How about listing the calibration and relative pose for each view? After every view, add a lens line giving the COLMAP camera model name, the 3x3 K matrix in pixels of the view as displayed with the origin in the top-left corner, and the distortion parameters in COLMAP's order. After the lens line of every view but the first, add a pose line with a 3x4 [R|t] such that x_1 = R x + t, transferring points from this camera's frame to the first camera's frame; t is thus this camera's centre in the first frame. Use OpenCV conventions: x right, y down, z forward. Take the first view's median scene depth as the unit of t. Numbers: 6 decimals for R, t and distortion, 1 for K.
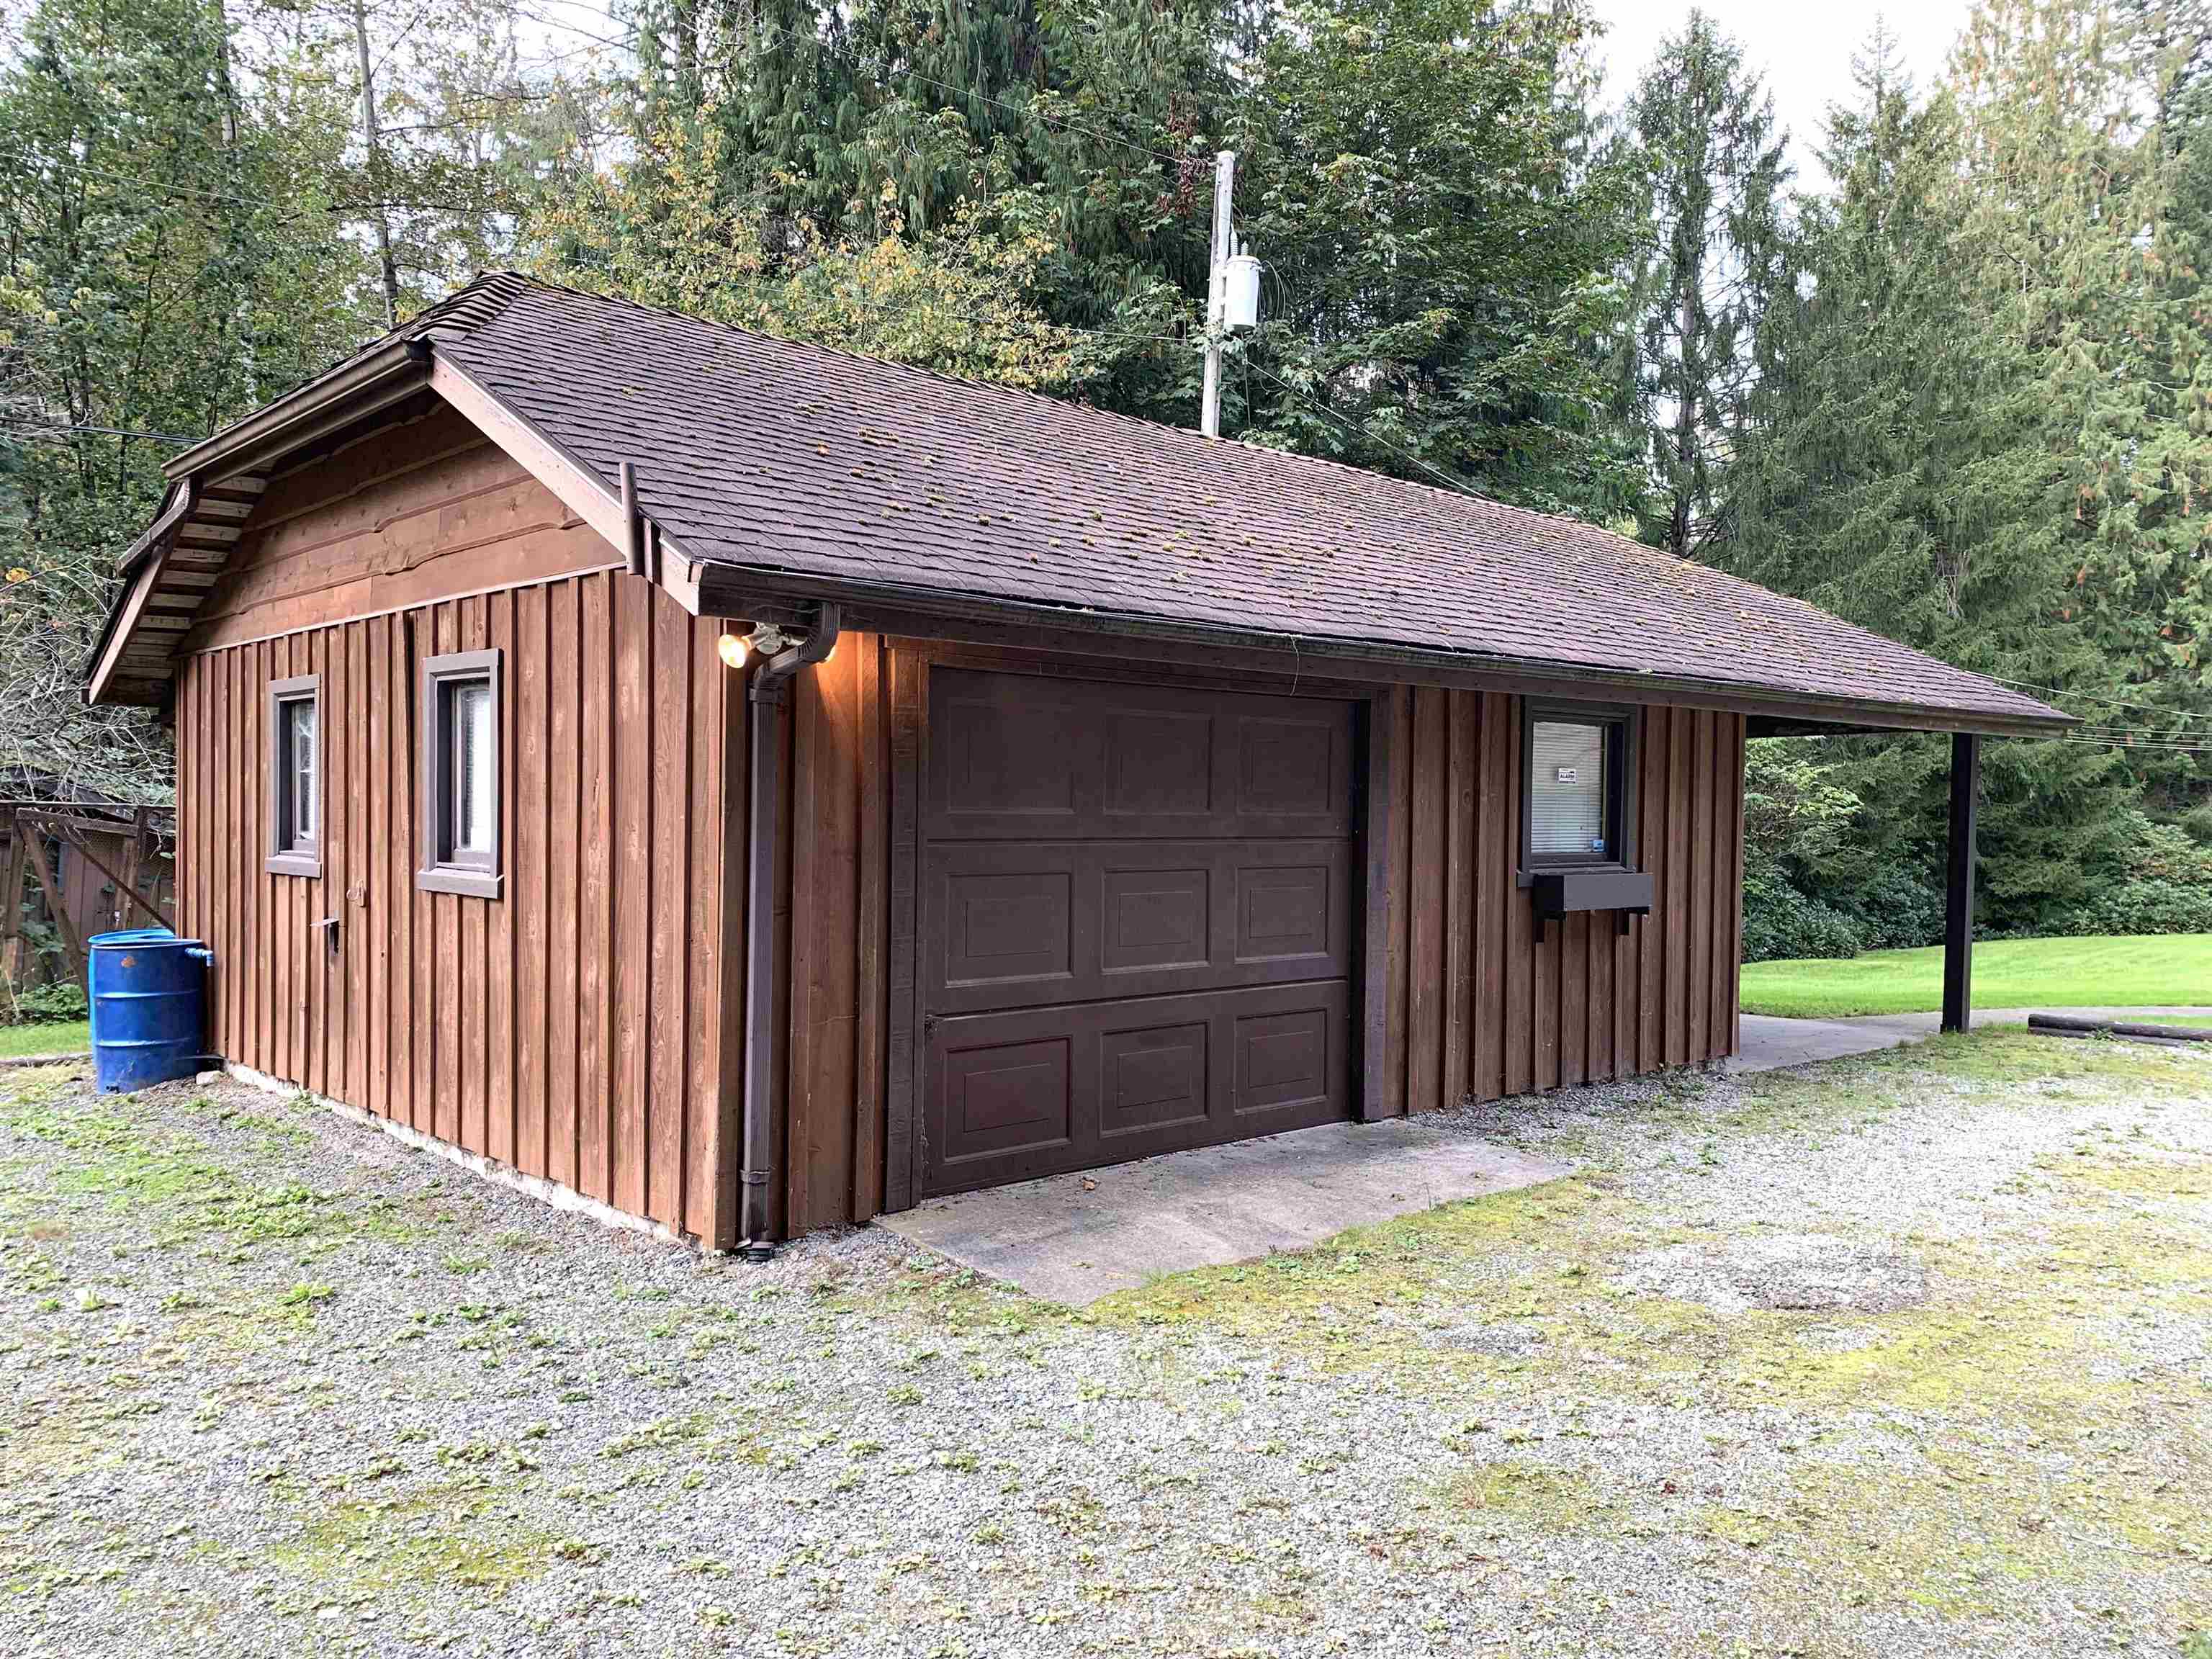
lens RADIAL K [[1678.1, 0, 1072.4], [0, 1678.1, 849.6], [0, 0, 1]] dist [0.037213, -0.041886]
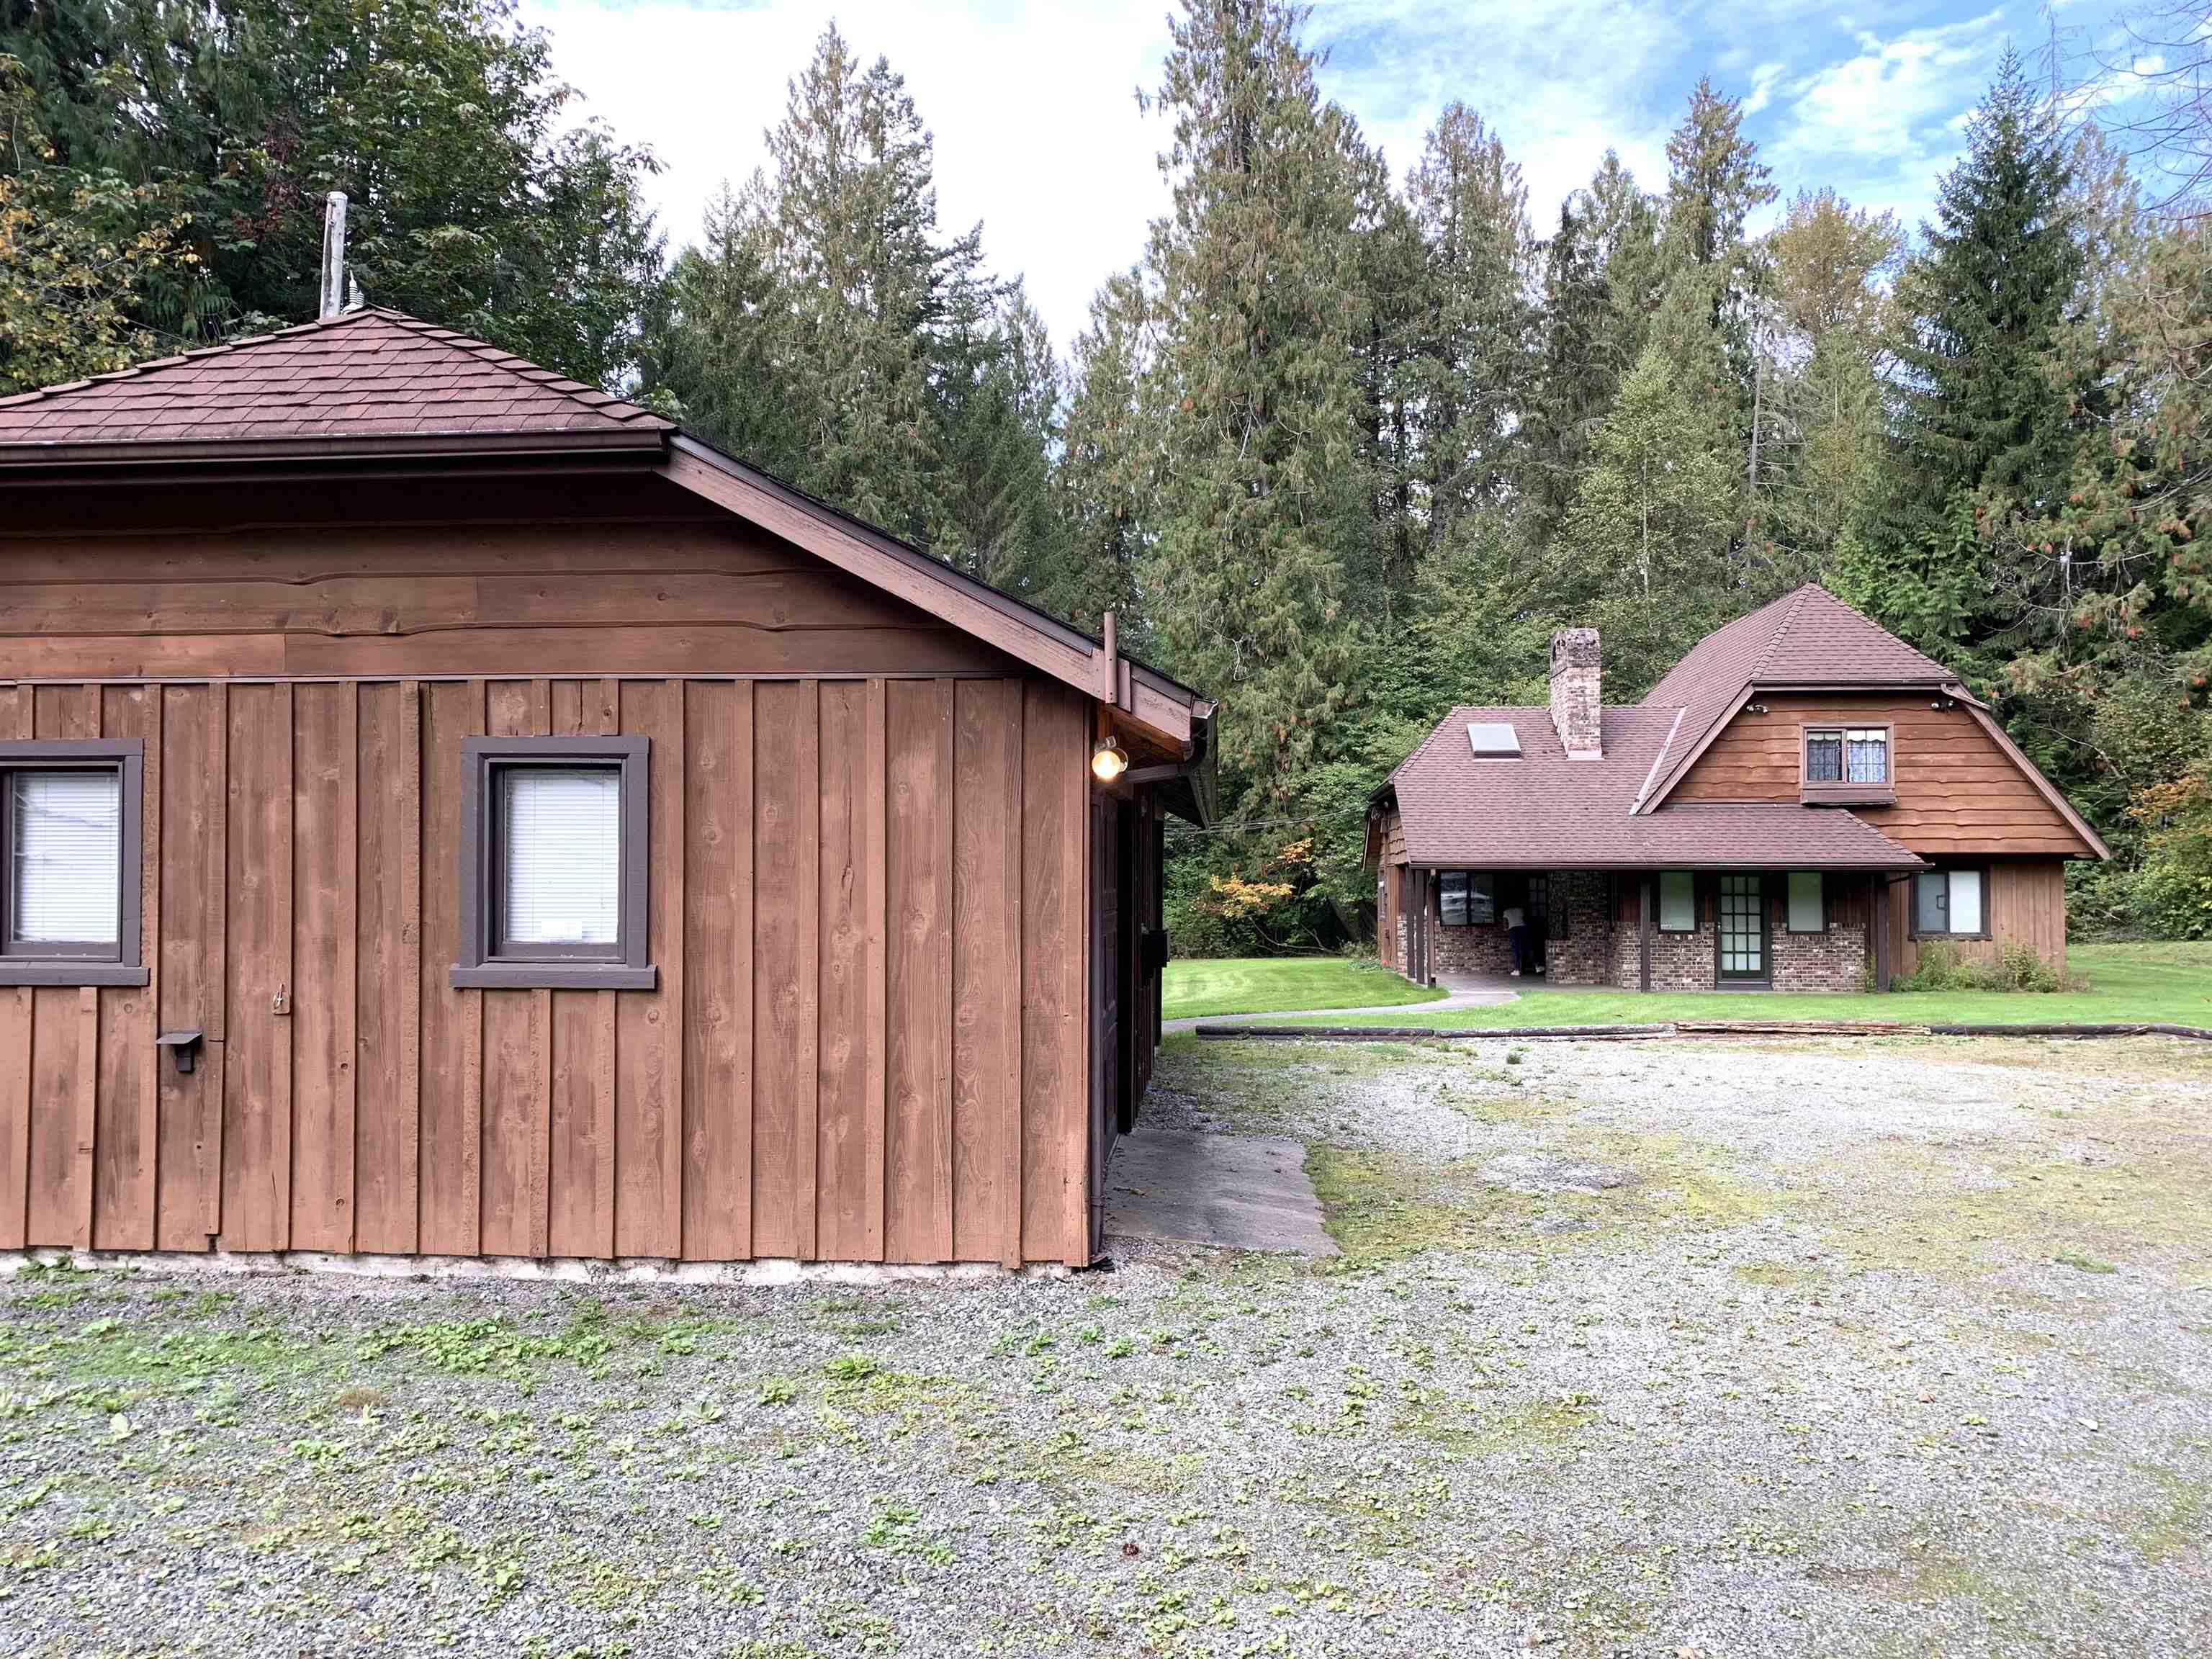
lens RADIAL K [[1678.1, 0, 1094.8], [0, 1678.1, 839.7], [0, 0, 1]] dist [0.037213, -0.041886]
pose [[0.724447, 0.007588, 0.689289, -0.136472], [0.023969, 0.999057, -0.036190, -0.002591], [-0.688914, 0.042739, 0.723582, 0.017165]]
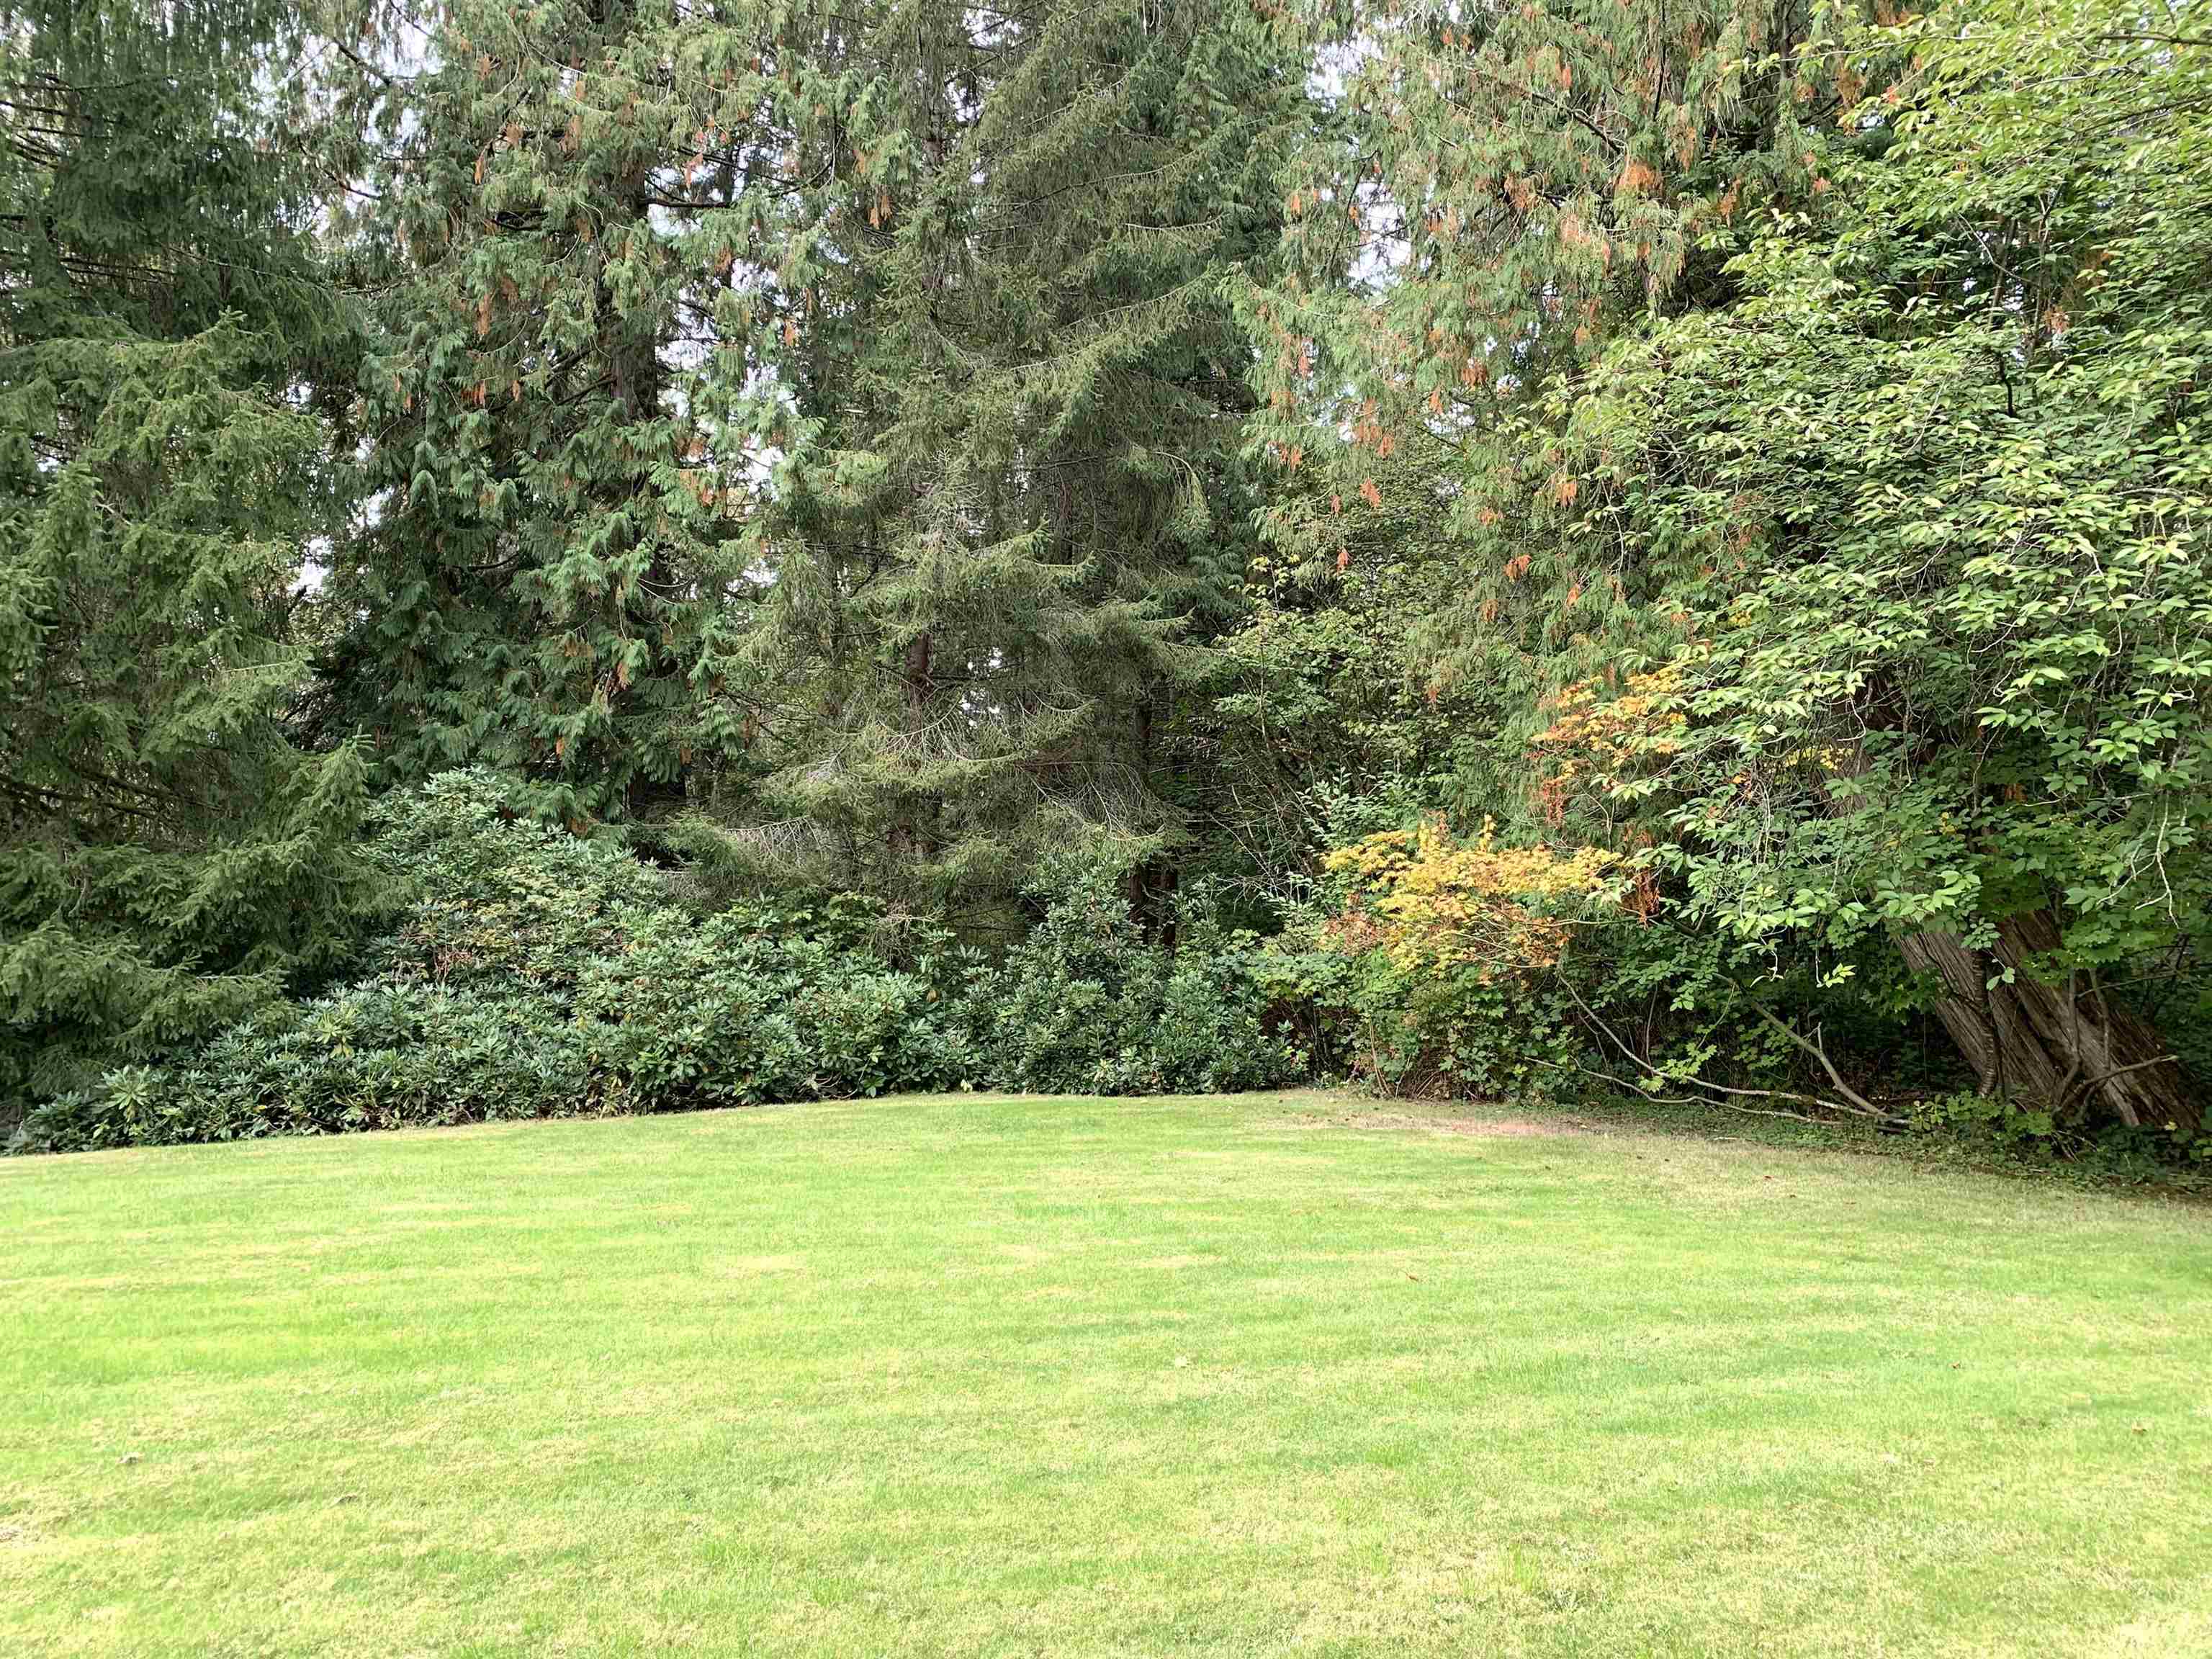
lens RADIAL K [[1678.1, 0, 1042.7], [0, 1678.1, 867.0], [0, 0, 1]] dist [0.037213, -0.041886]
pose [[0.956593, 0.010489, 0.291239, 0.678978], [-0.004277, 0.999750, -0.021957, -0.001477], [-0.291397, 0.019758, 0.956398, 0.585336]]
